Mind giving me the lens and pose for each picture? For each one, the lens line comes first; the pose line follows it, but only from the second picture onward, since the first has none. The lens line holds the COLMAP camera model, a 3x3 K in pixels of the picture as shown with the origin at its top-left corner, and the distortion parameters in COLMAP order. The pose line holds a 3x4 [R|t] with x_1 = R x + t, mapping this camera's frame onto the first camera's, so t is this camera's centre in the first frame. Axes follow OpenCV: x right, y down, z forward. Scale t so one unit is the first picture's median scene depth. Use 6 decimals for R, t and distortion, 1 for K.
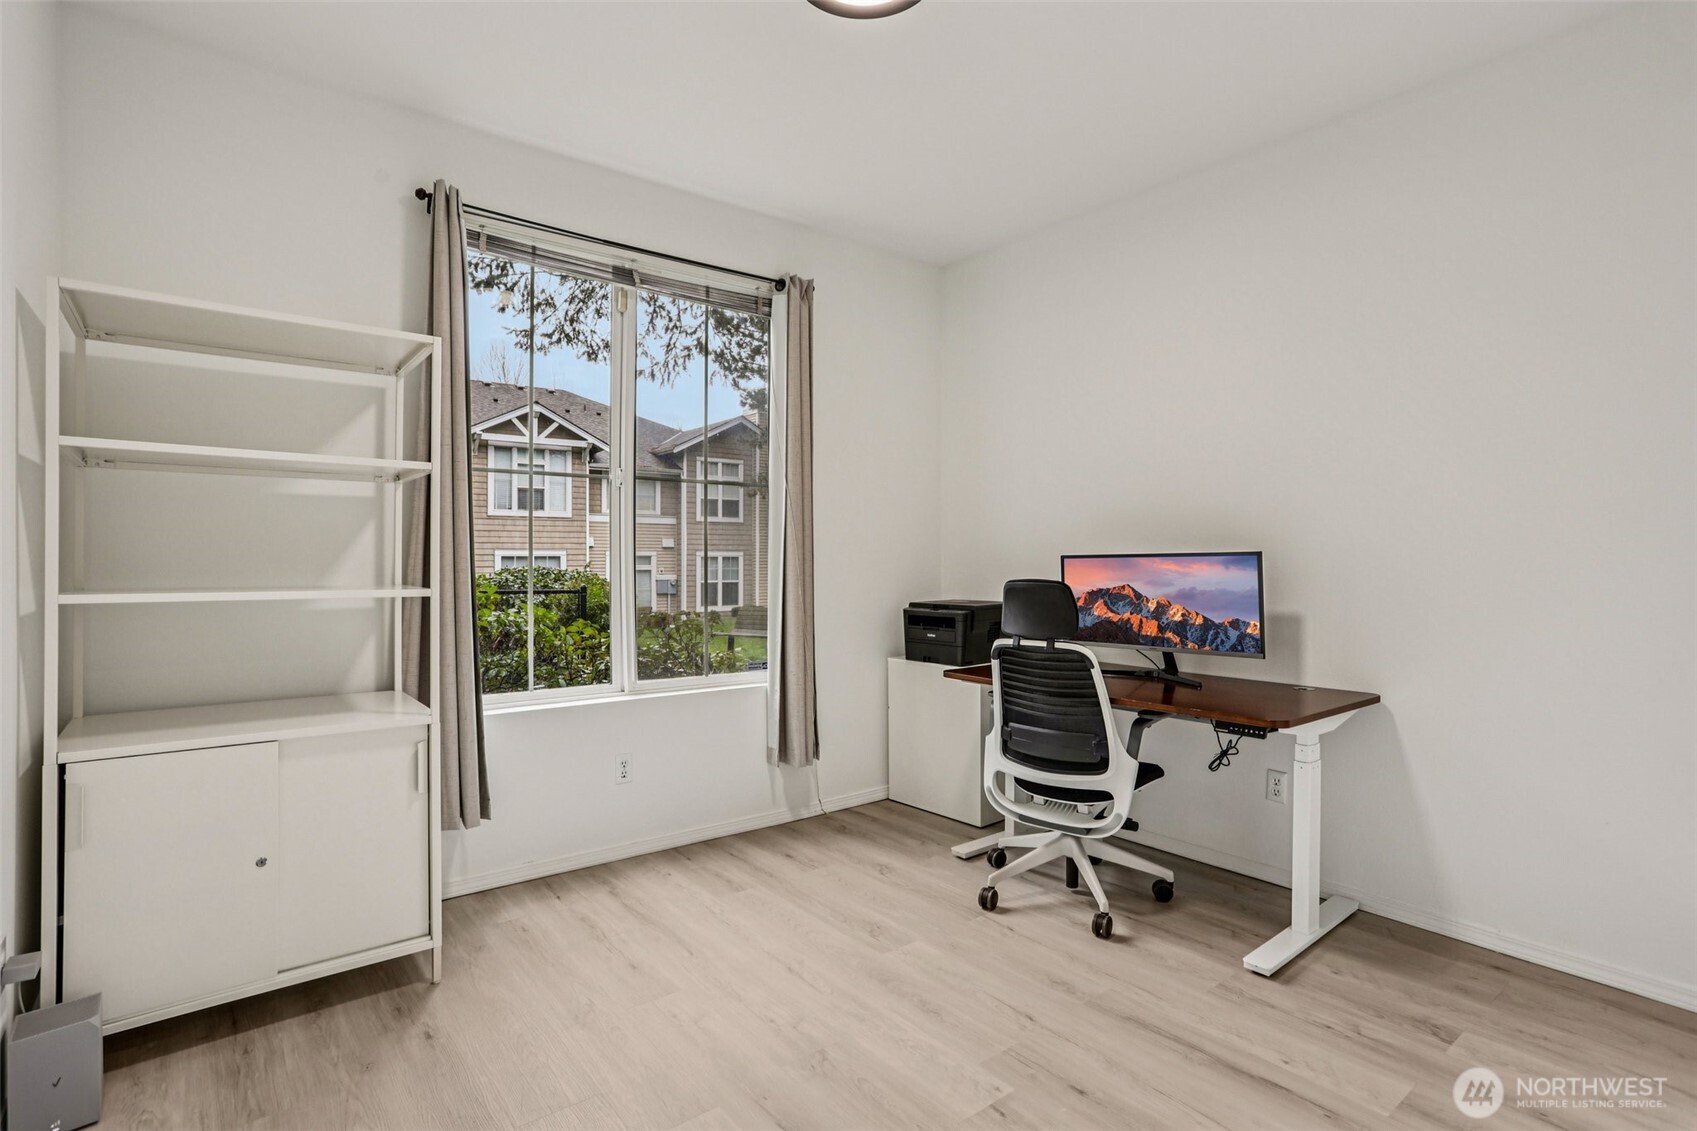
lens RADIAL K [[837.3, 0, 861.6], [0, 837.3, 566.6], [0, 0, 1]] dist [-0.031692, 0.003754]
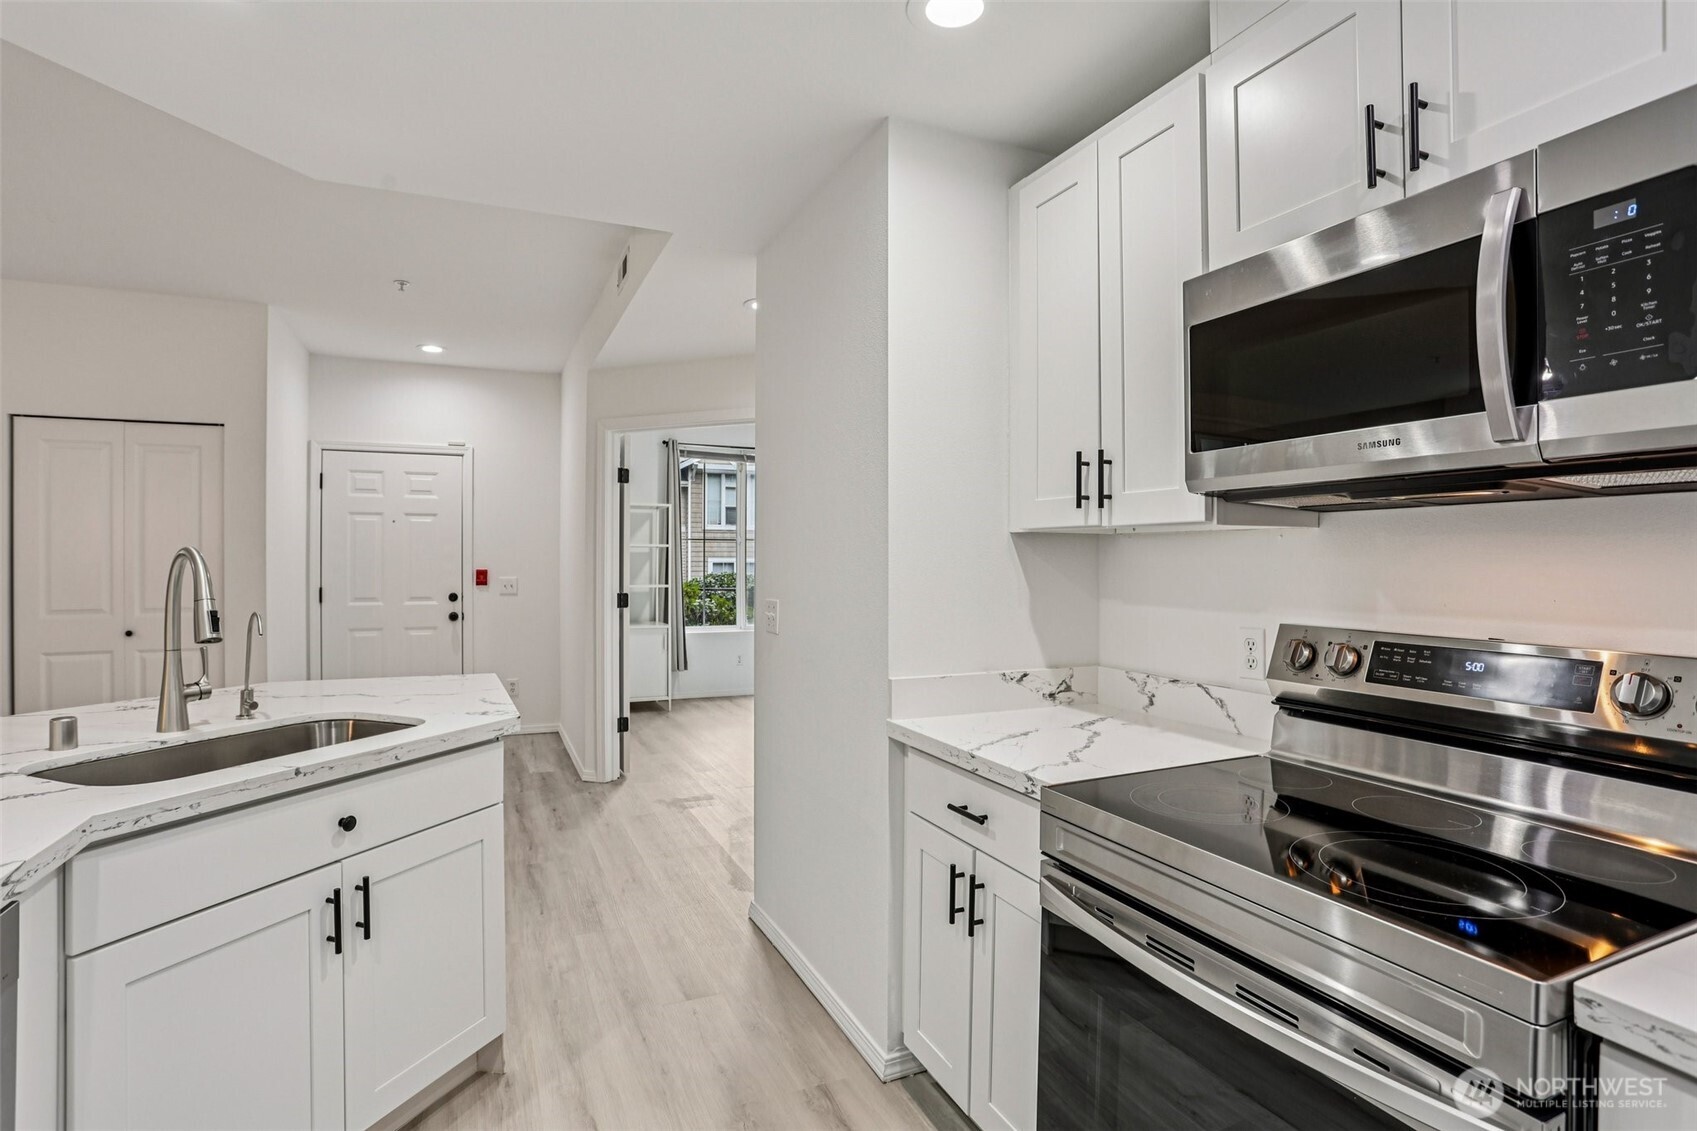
lens RADIAL K [[855.1, 0, 839.1], [0, 855.1, 570.2], [0, 0, 1]] dist [-0.015309, 0.004326]
pose [[0.963809, 0.000670, -0.266594, 0.776076], [-0.000424, 0.999999, 0.000982, -0.025231], [0.266595, -0.000834, 0.963808, -1.563948]]
